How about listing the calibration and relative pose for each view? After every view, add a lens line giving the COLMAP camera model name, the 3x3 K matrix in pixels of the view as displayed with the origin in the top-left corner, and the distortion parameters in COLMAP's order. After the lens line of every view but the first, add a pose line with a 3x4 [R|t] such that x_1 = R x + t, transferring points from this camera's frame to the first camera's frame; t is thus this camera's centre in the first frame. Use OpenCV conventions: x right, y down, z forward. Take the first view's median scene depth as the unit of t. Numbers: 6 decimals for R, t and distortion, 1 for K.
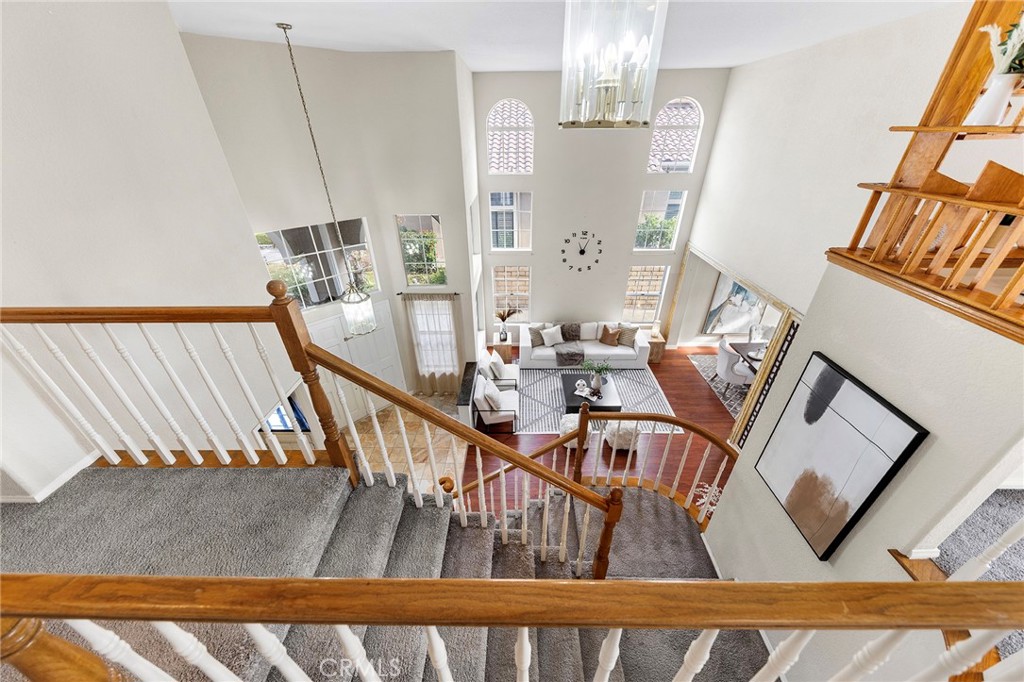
lens RADIAL K [[357.0, 0, 512.2], [0, 357.0, 342.6], [0, 0, 1]] dist [0.002890, -0.000816]
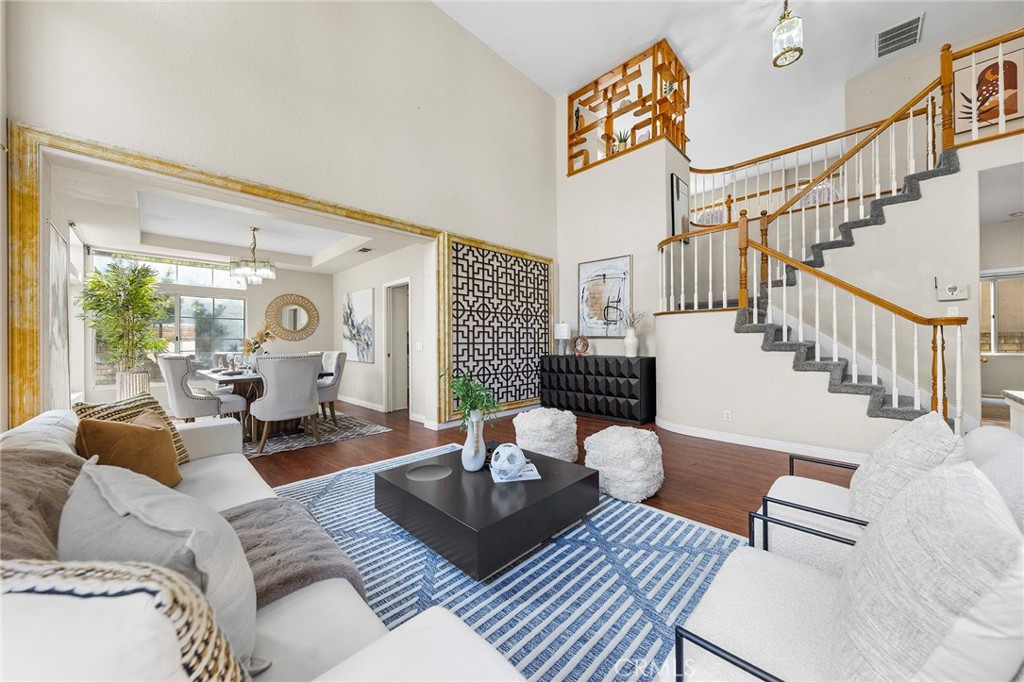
lens RADIAL K [[357.0, 0, 513.6], [0, 357.0, 339.9], [0, 0, 1]] dist [0.002890, -0.000816]
pose [[-0.726262, 0.017095, 0.687205, -0.025187], [0.361074, 0.860165, 0.360198, -0.075496], [-0.584952, 0.509730, -0.630877, 1.009644]]
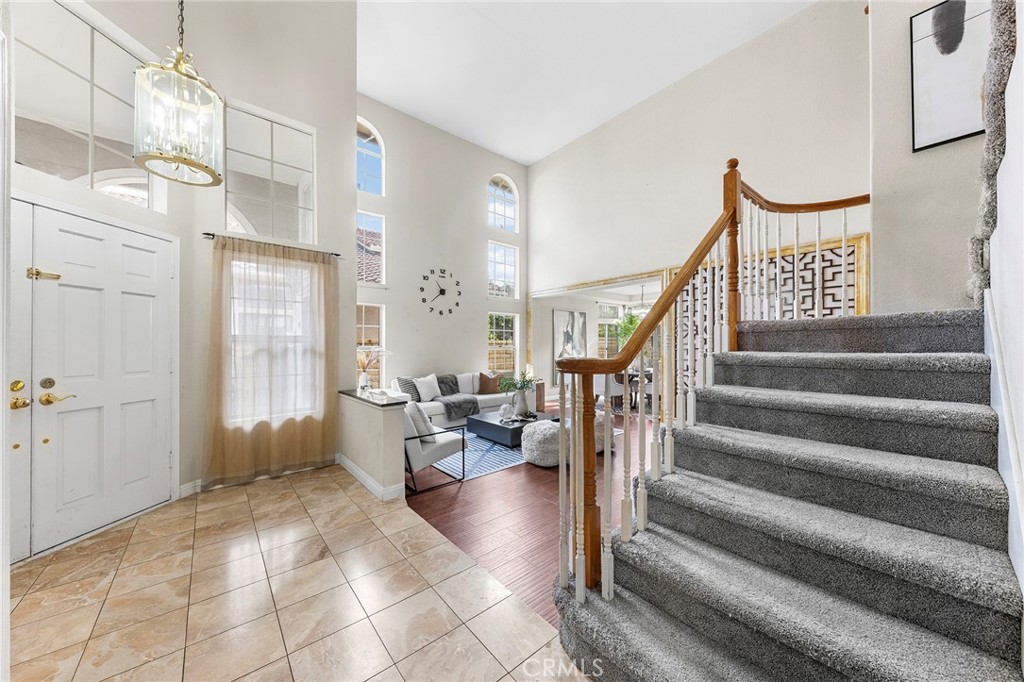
lens RADIAL K [[357.0, 0, 513.0], [0, 357.0, 343.5], [0, 0, 1]] dist [0.002890, -0.000816]
pose [[0.752611, 0.008979, 0.658404, -0.251866], [0.330953, 0.859273, -0.390026, 0.257804], [-0.569251, 0.511439, 0.643727, 0.392717]]
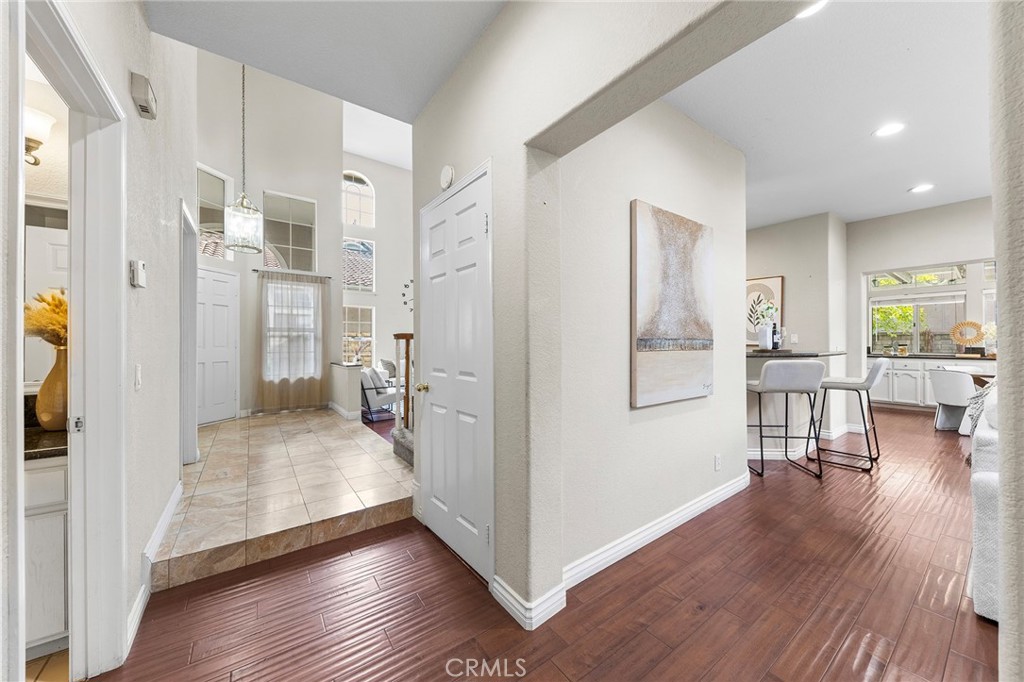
lens RADIAL K [[365.2, 0, 512.7], [0, 365.2, 342.2], [0, 0, 1]] dist [0.007301, 0.000000]
pose [[0.800825, 0.007603, 0.598851, -0.269659], [0.300532, 0.859808, -0.412808, 0.450425], [-0.518035, 0.510561, 0.686271, 0.106537]]
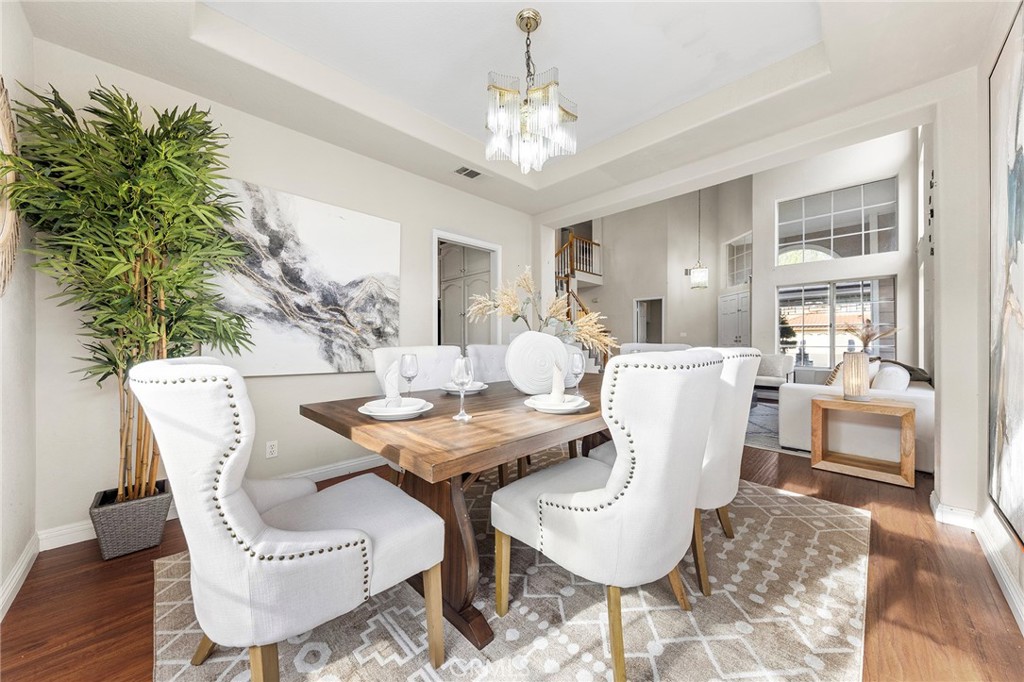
lens RADIAL K [[357.0, 0, 508.7], [0, 357.0, 339.1], [0, 0, 1]] dist [0.002890, -0.000816]
pose [[-0.708821, 0.005623, -0.705366, 0.920283], [-0.351726, 0.863971, 0.360337, -0.077580], [0.611442, 0.503510, -0.610423, 1.022643]]
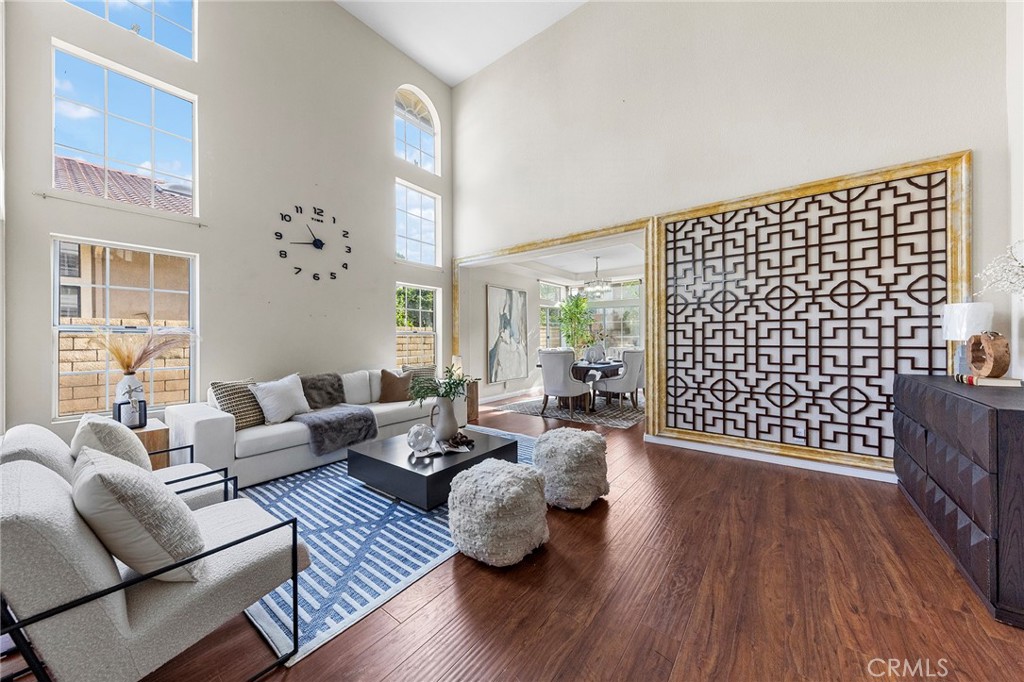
lens RADIAL K [[357.0, 0, 513.8], [0, 357.0, 338.6], [0, 0, 1]] dist [0.002890, -0.000816]
pose [[0.593159, 0.004492, 0.805073, -0.071893], [0.410241, 0.858734, -0.307048, 0.171694], [-0.692723, 0.512402, 0.507523, 0.574100]]
